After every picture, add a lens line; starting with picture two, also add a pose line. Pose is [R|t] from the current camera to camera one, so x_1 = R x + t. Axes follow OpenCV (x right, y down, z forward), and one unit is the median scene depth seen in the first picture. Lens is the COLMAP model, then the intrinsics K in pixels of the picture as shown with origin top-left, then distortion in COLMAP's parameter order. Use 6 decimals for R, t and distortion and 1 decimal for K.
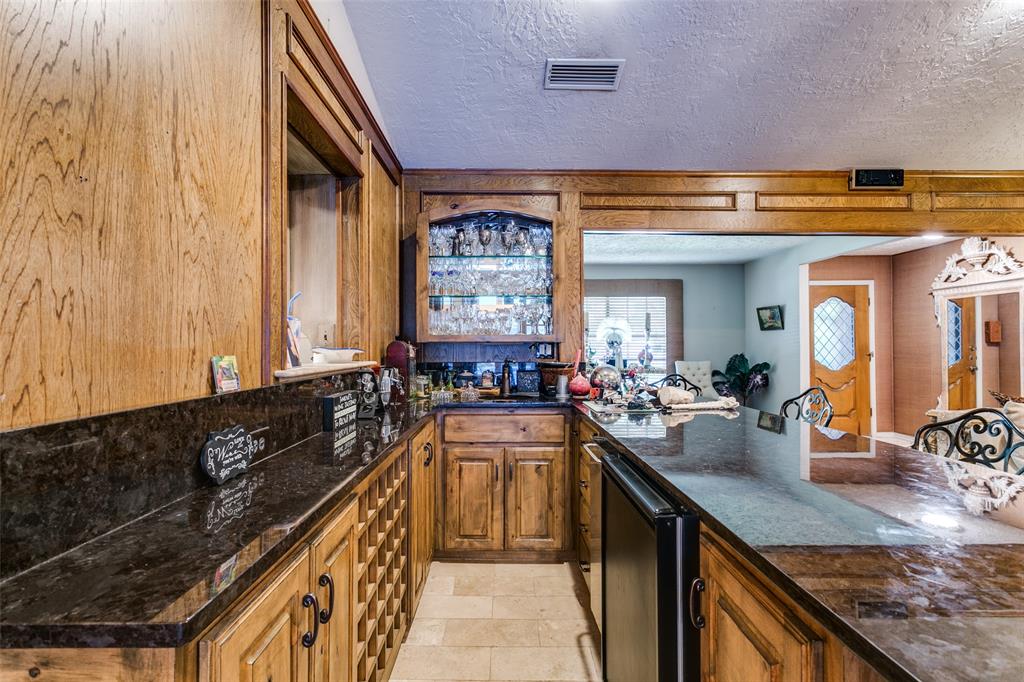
lens RADIAL K [[475.7, 0, 509.8], [0, 475.7, 339.9], [0, 0, 1]] dist [0.003736, 0.001329]
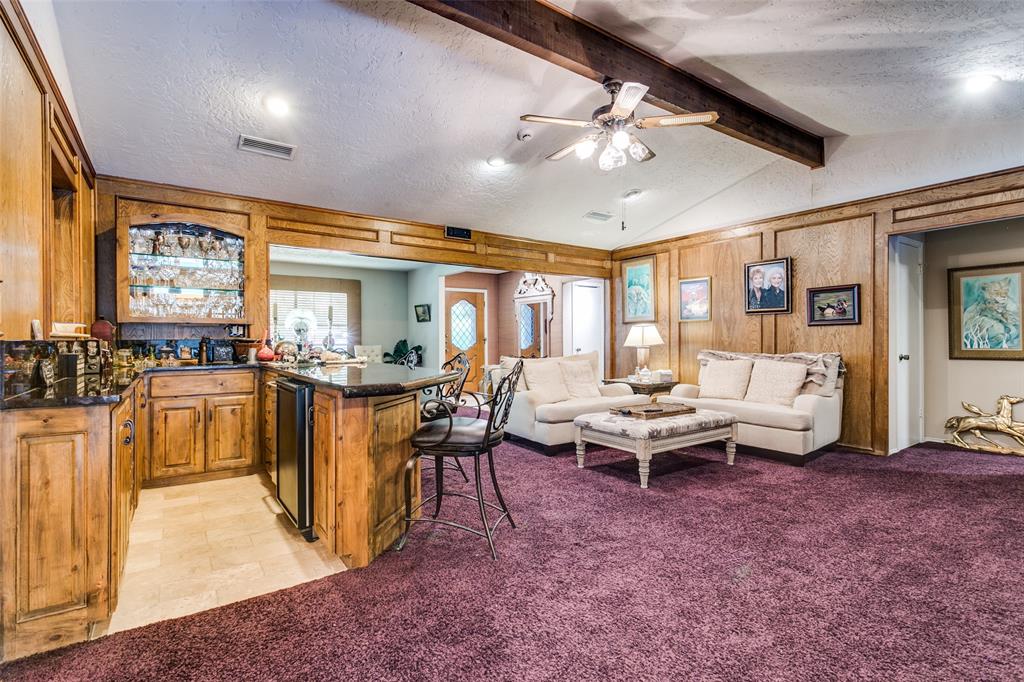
lens RADIAL K [[471.4, 0, 511.5], [0, 471.4, 337.5], [0, 0, 1]] dist [0.002661, 0.000341]
pose [[0.816690, -0.001401, 0.577075, -0.064574], [-0.003041, 0.999973, 0.006732, 0.031096], [-0.577068, -0.007253, 0.816664, -0.548751]]
